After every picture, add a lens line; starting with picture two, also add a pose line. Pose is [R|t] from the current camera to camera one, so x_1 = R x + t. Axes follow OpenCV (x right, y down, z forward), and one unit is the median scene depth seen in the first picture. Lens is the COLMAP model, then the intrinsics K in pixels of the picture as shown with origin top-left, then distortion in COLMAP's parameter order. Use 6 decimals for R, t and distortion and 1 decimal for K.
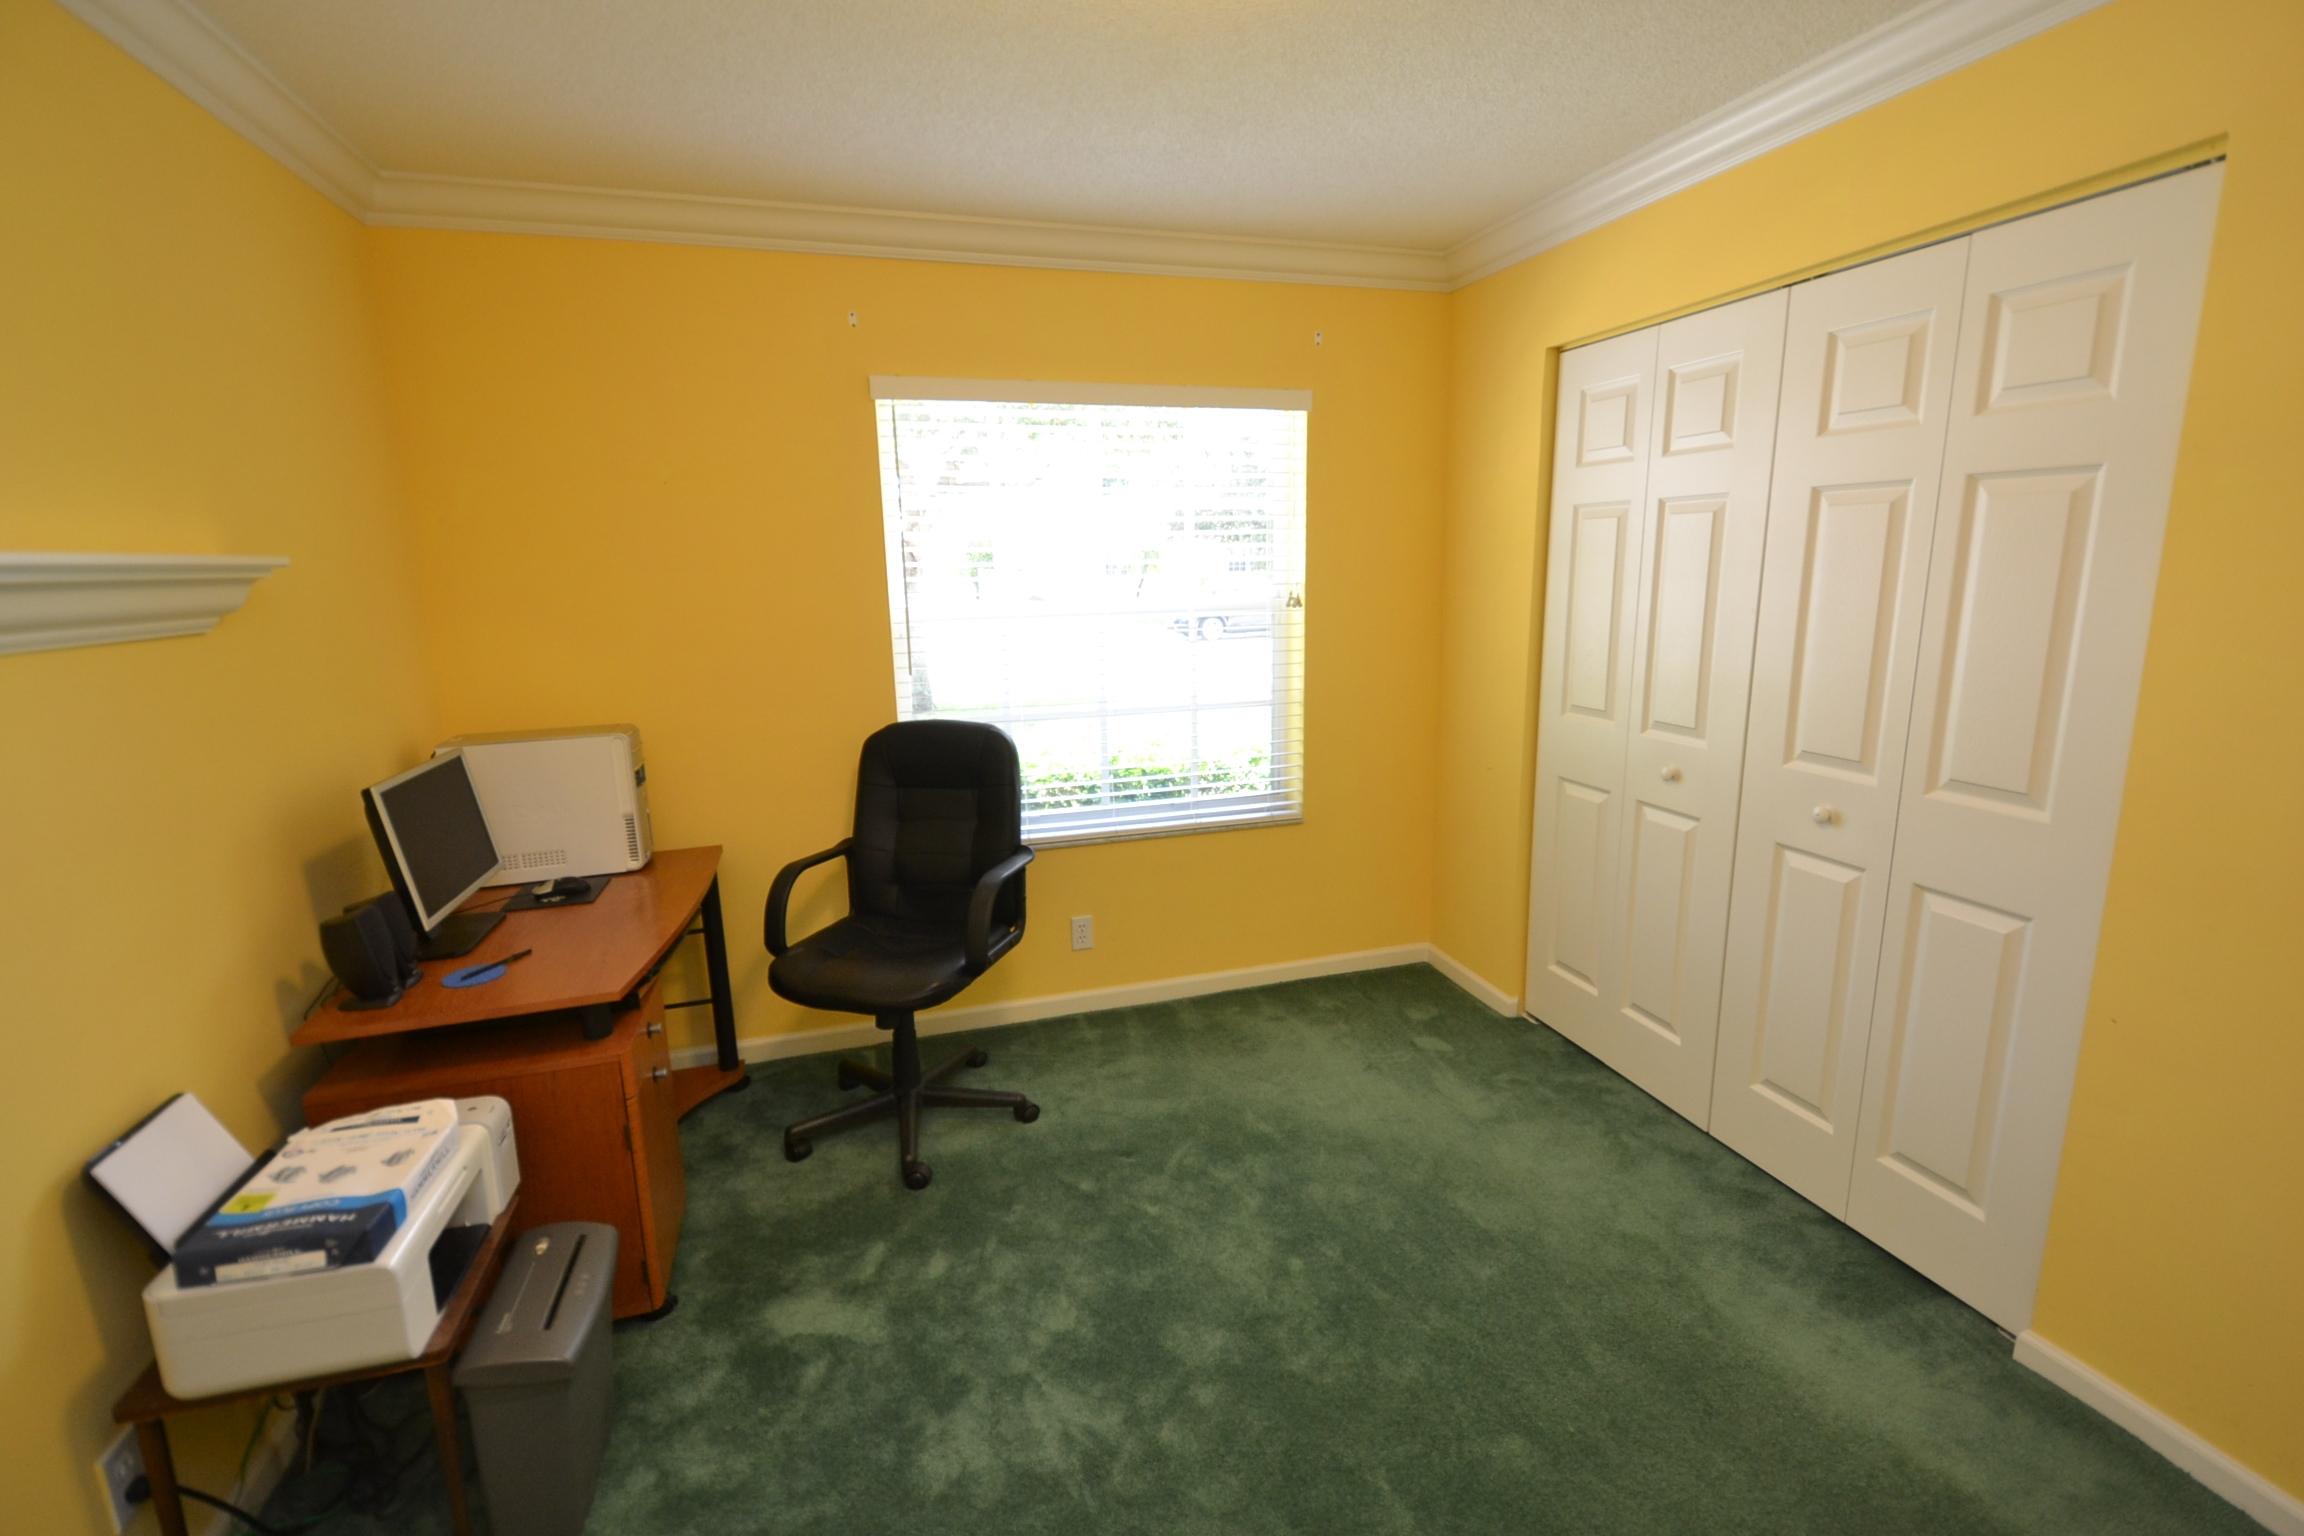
lens RADIAL K [[1007.9, 0, 1164.7], [0, 1007.9, 771.9], [0, 0, 1]] dist [0.001685, -0.013782]
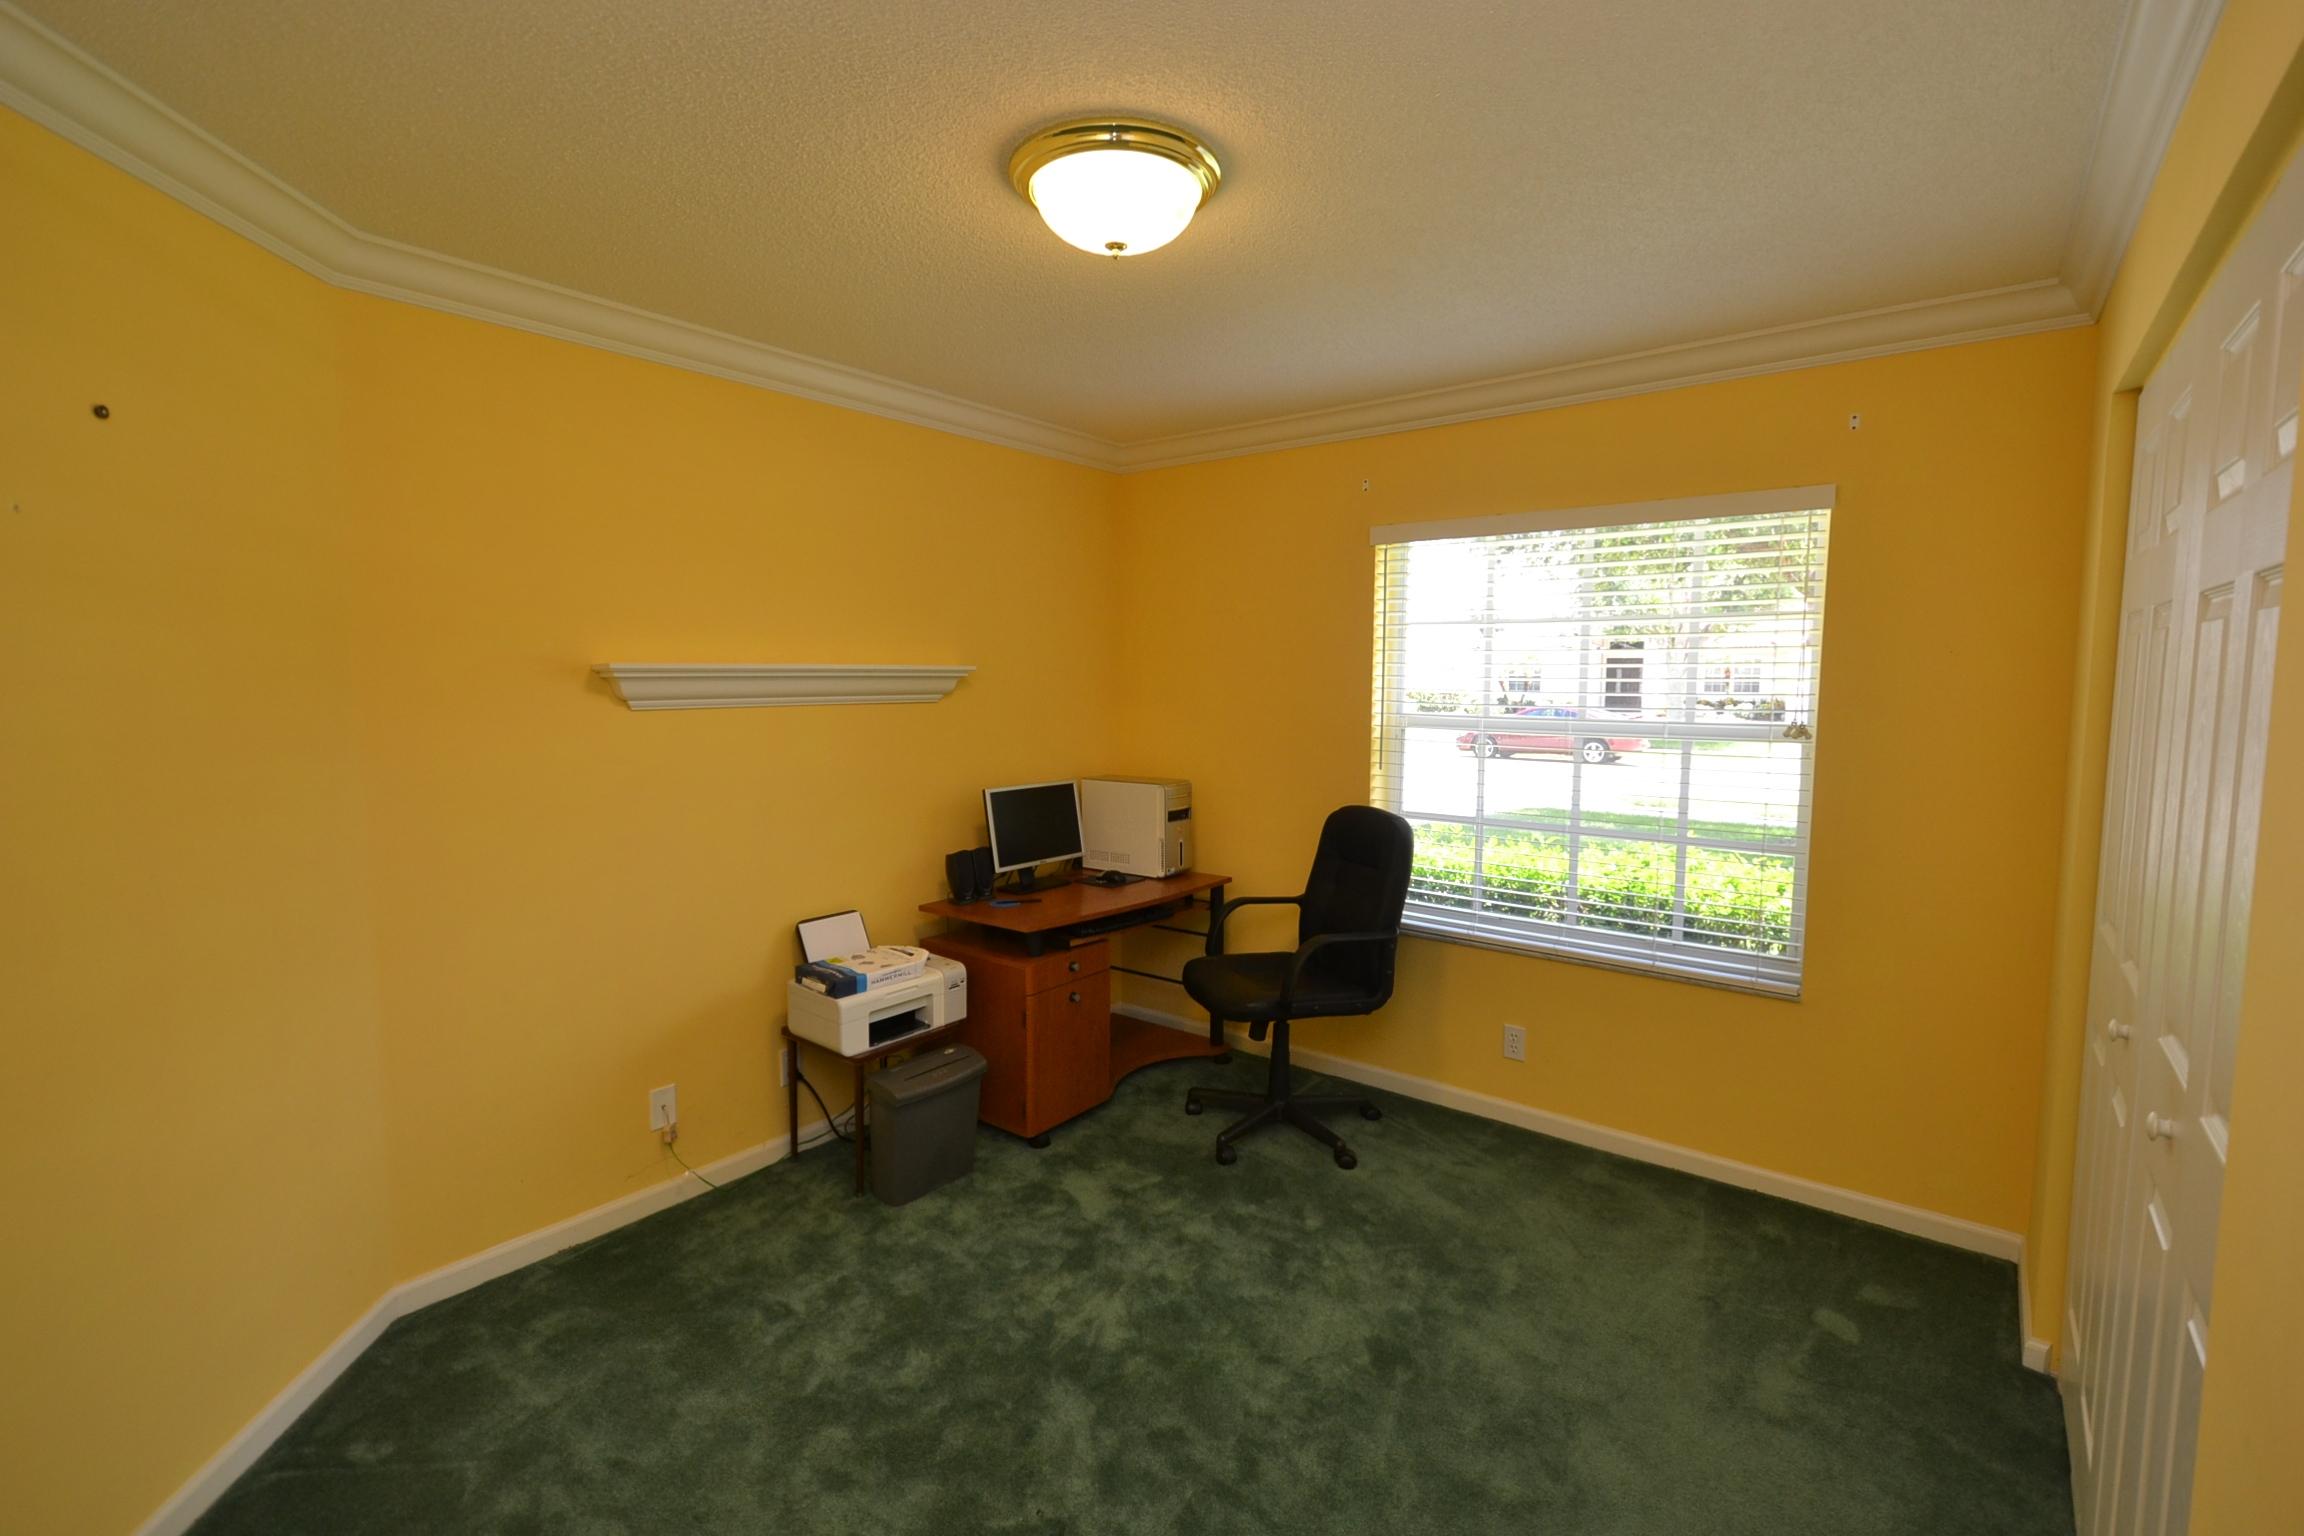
lens RADIAL K [[1007.9, 0, 1164.7], [0, 1007.9, 771.9], [0, 0, 1]] dist [0.001685, -0.013782]
pose [[0.567361, 0.099086, -0.817486, 0.624064], [-0.179962, 0.983657, -0.005672, -0.044944], [0.803564, 0.150334, 0.575921, 0.125585]]
